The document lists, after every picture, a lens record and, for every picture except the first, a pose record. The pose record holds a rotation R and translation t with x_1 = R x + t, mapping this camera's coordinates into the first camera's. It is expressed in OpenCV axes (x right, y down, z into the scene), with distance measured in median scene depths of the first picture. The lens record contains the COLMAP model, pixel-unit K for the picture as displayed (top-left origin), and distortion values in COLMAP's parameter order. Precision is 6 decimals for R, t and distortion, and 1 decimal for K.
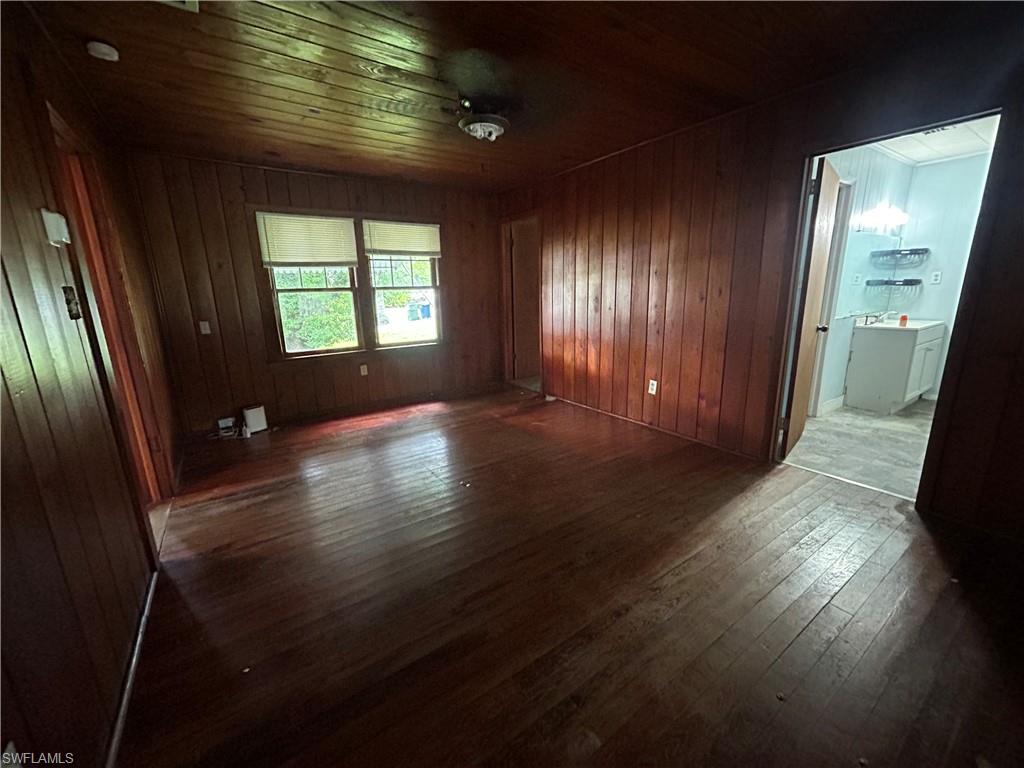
lens RADIAL K [[413.8, 0, 510.2], [0, 413.8, 386.1], [0, 0, 1]] dist [0.000204, 0.000275]
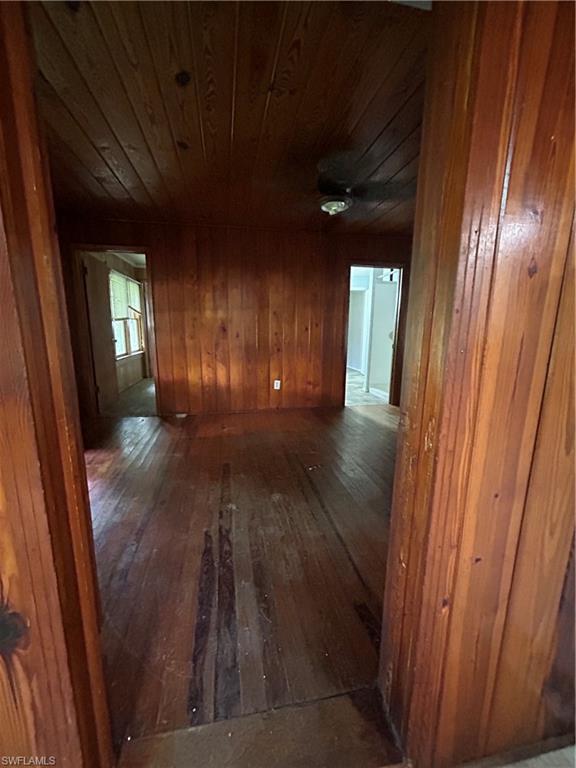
lens RADIAL K [[310.3, 0, 287.3], [0, 310.3, 383.1], [0, 0, 1]] dist [0.000204, 0.000275]
pose [[0.386170, -0.146864, 0.910661, -0.740784], [0.187783, 0.979087, 0.078269, -0.090464], [-0.903112, 0.140782, 0.405672, 0.468432]]
